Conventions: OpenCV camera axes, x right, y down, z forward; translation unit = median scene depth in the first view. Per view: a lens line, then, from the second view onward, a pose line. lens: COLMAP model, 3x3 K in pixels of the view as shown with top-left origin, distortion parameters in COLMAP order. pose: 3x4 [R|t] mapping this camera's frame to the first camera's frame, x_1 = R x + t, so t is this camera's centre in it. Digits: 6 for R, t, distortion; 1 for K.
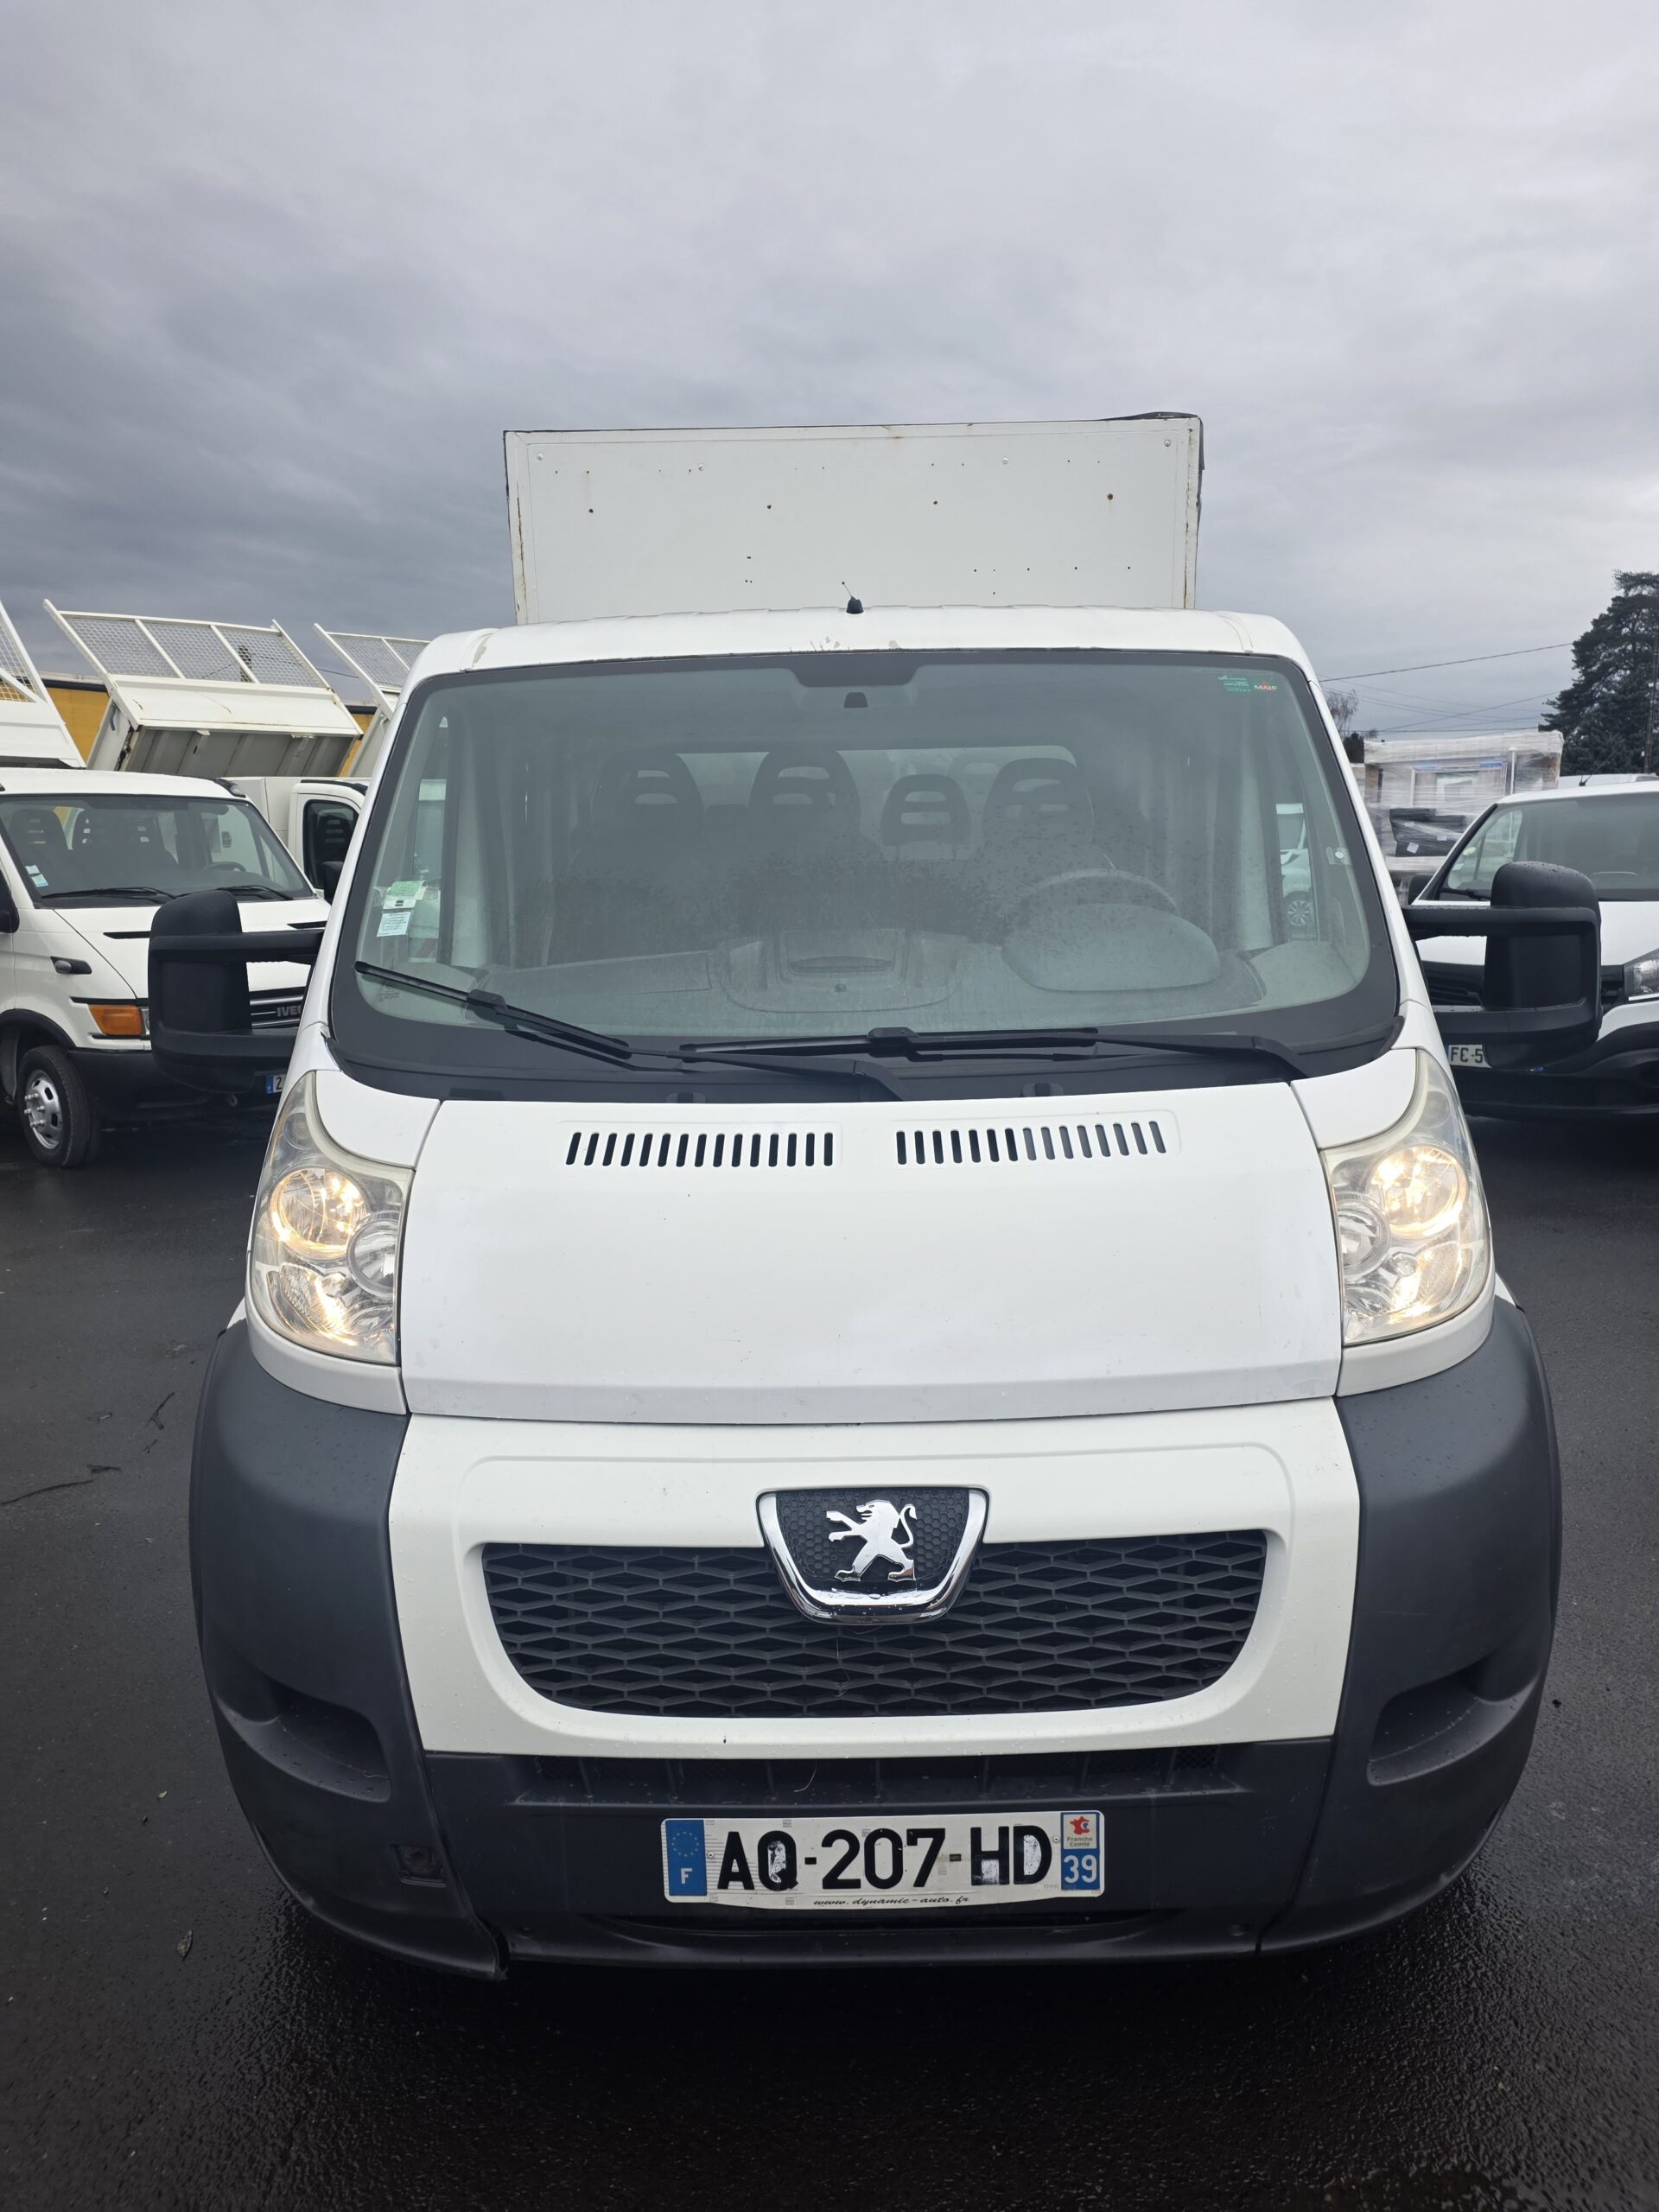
lens RADIAL K [[1471.2, 0, 829.5], [0, 1471.2, 1106.0], [0, 0, 1]] dist [0.070451, 0.000161]
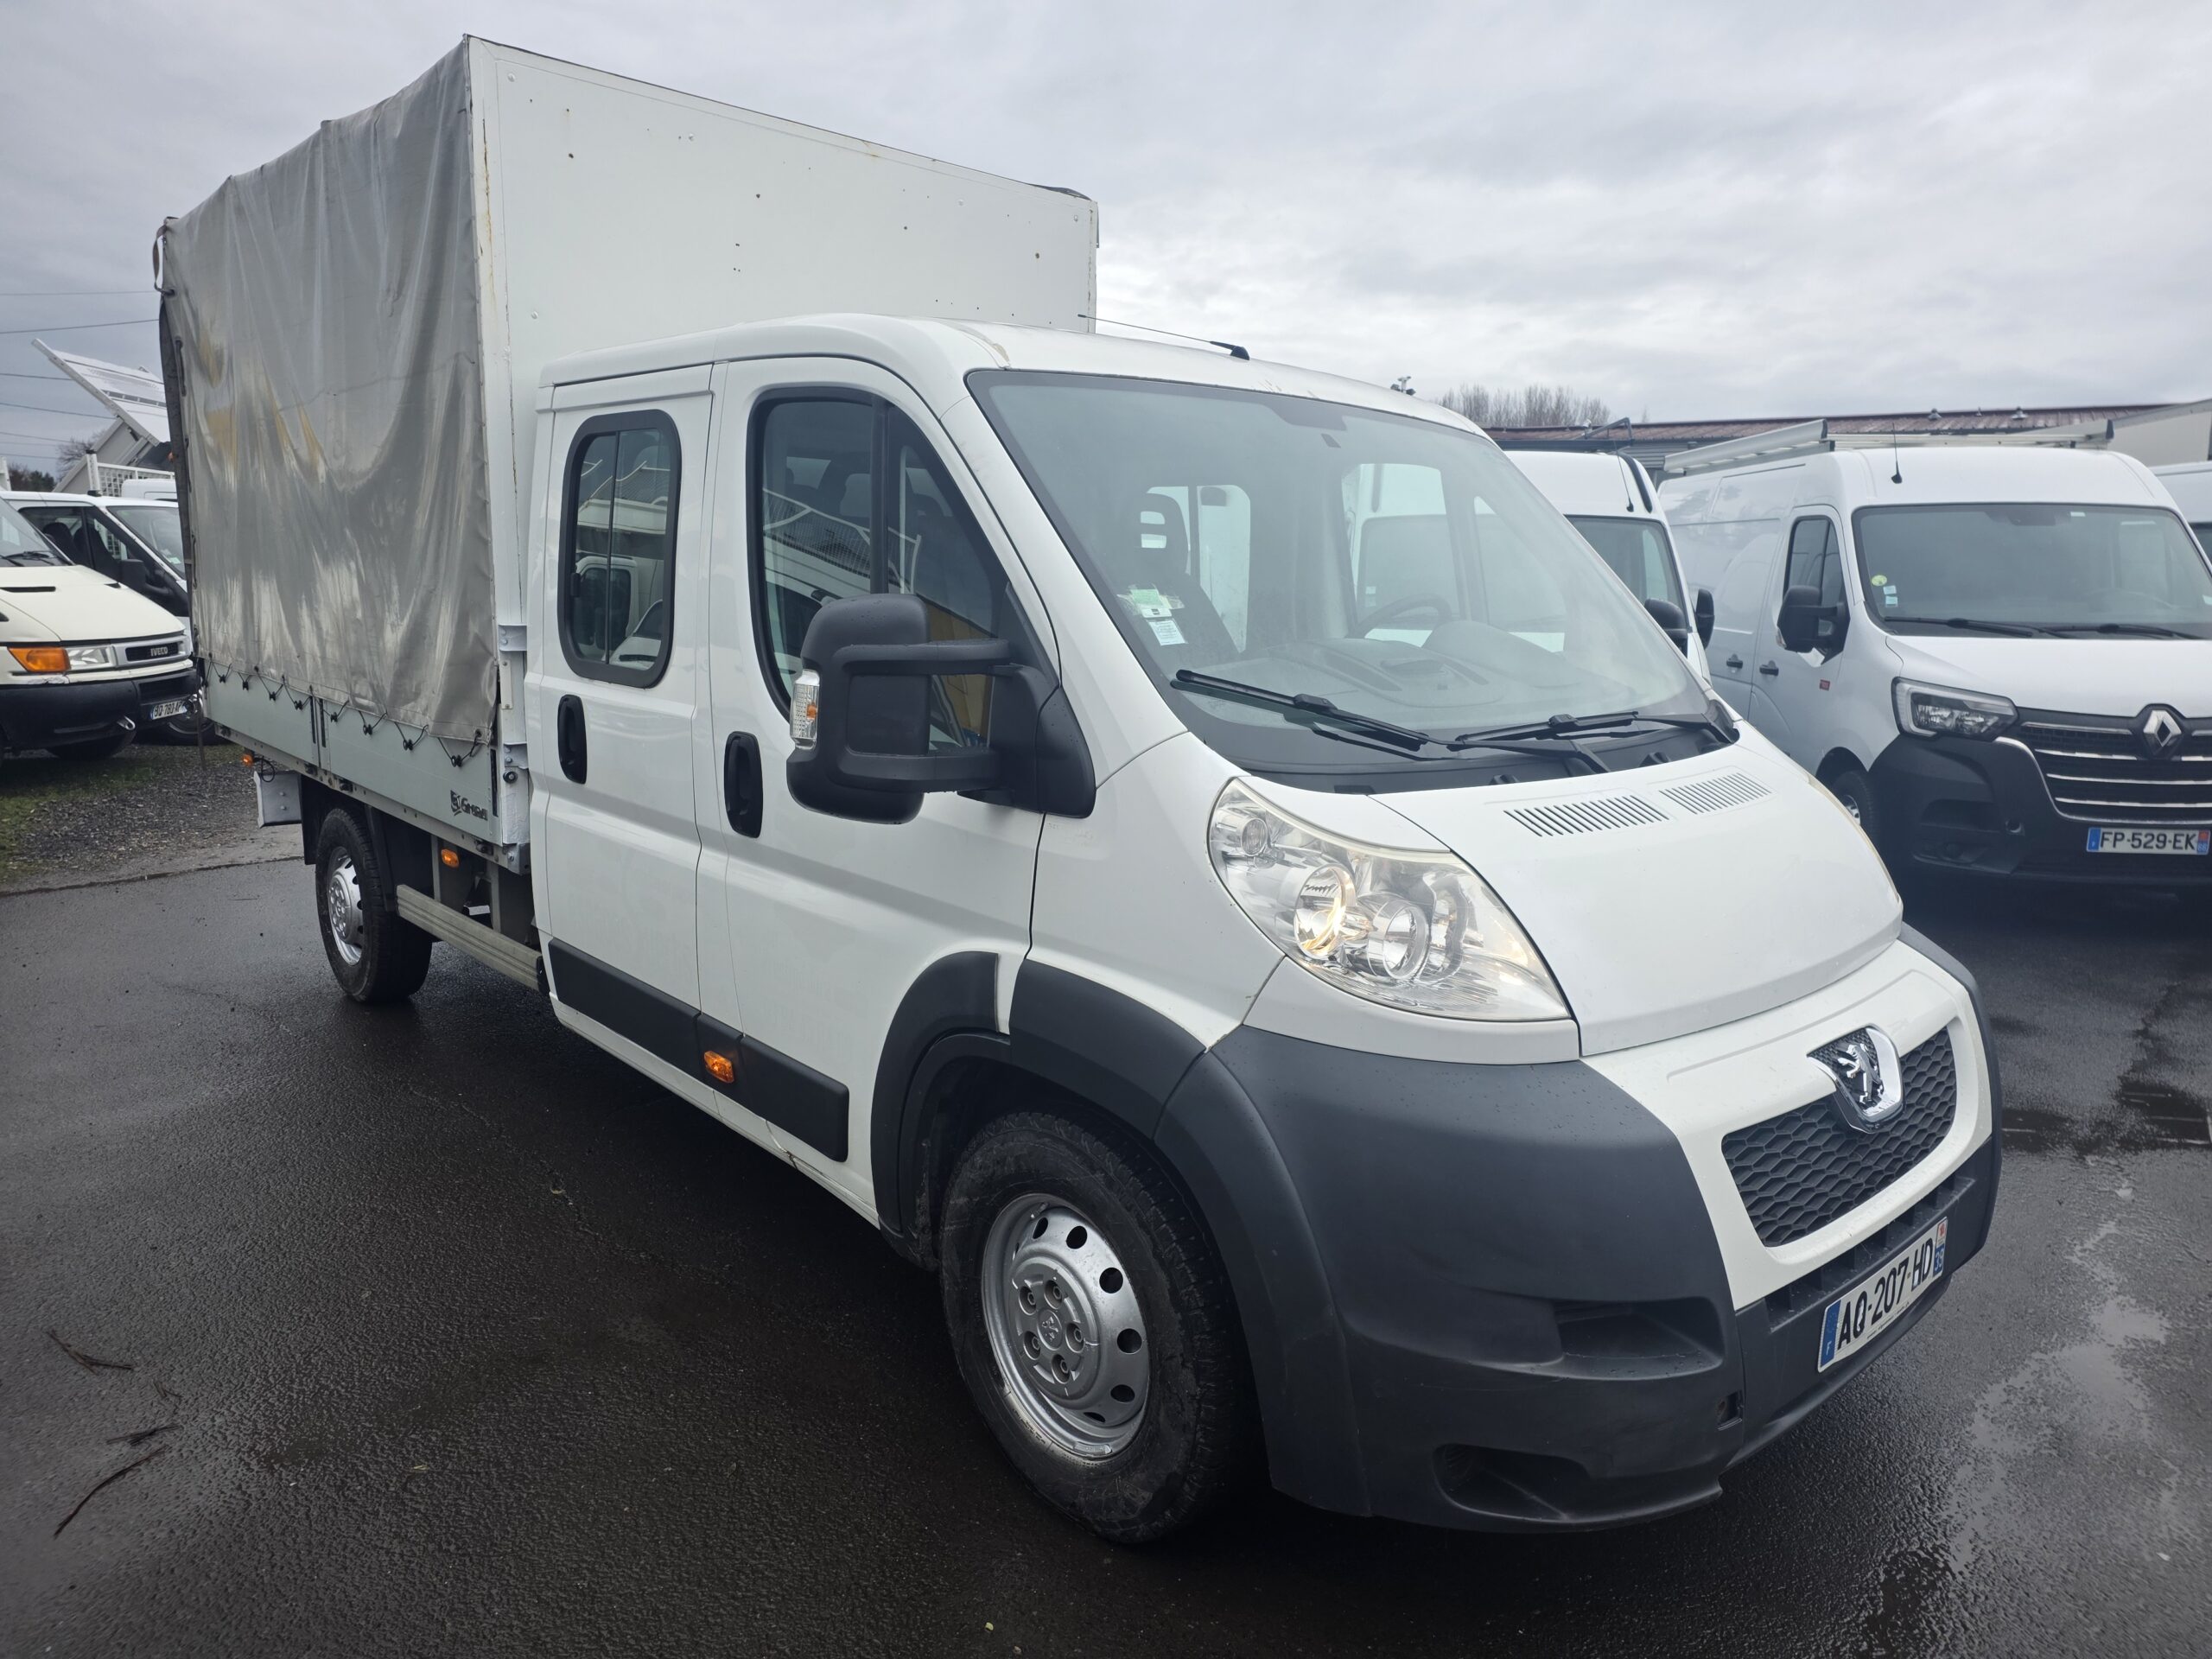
lens RADIAL K [[1471.2, 0, 1106.0], [0, 1471.2, 829.5], [0, 0, 1]] dist [0.070451, 0.000161]
pose [[0.730045, -0.081197, 0.678558, -1.092042], [0.084001, 0.996049, 0.028814, -0.024935], [-0.678217, 0.035964, 0.733981, 0.338103]]
